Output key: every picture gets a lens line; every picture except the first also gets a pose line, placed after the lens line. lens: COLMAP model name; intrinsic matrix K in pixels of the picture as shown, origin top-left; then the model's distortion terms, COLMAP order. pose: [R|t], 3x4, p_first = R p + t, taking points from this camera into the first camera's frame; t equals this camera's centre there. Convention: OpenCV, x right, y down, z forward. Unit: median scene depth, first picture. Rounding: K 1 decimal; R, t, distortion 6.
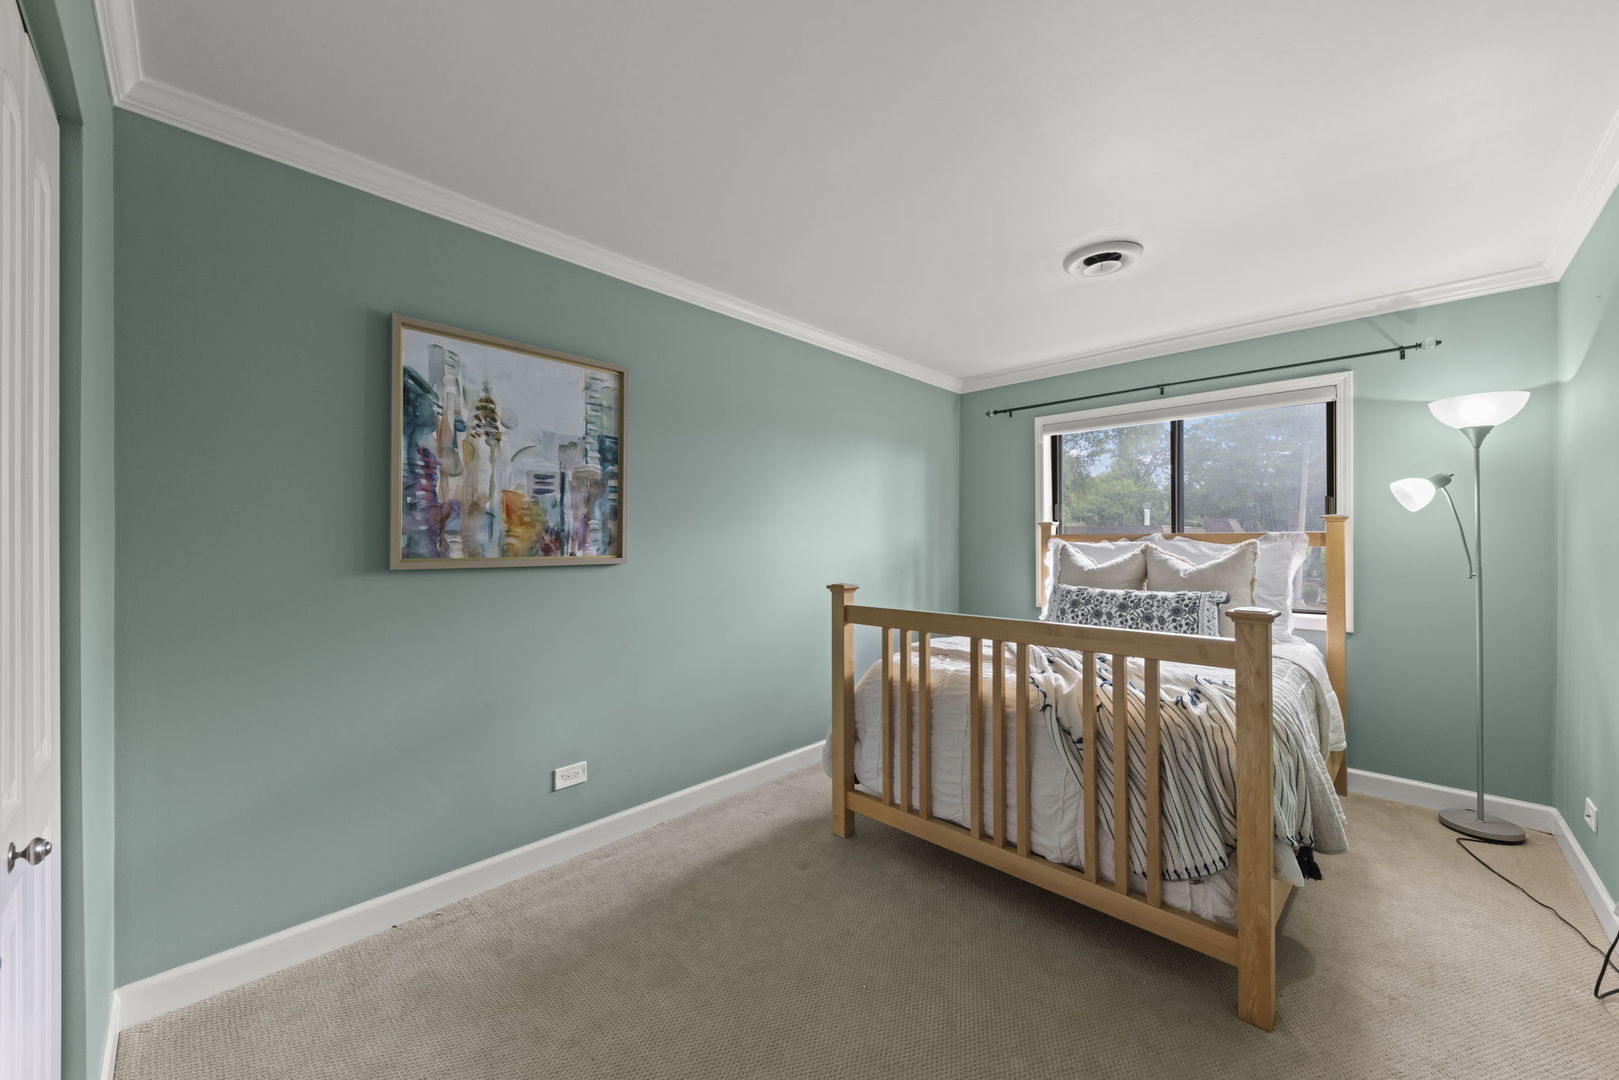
lens RADIAL K [[599.2, 0, 807.0], [0, 599.2, 538.1], [0, 0, 1]] dist [0.005188, -0.002125]
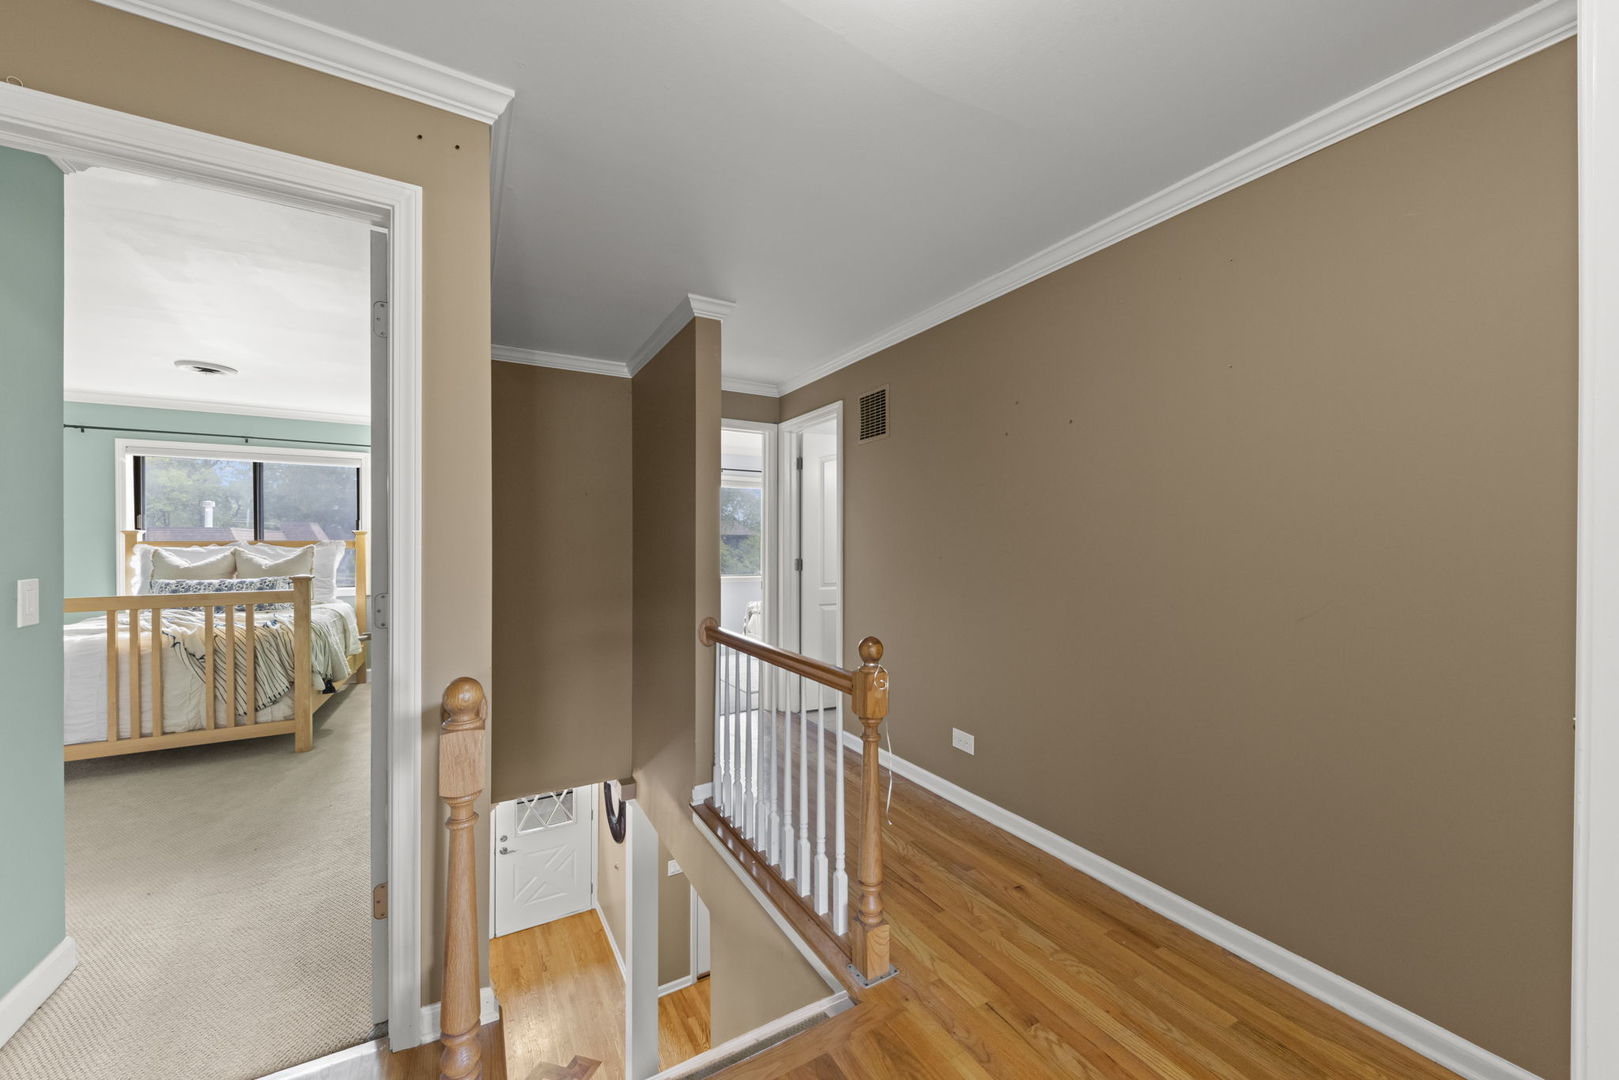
lens RADIAL K [[599.2, 0, 808.6], [0, 599.2, 542.9], [0, 0, 1]] dist [0.005188, -0.002125]
pose [[0.264007, -0.002184, 0.964518, -0.591177], [-0.000034, 0.999997, 0.002274, -0.007503], [-0.964521, -0.000633, 0.264006, -0.906319]]
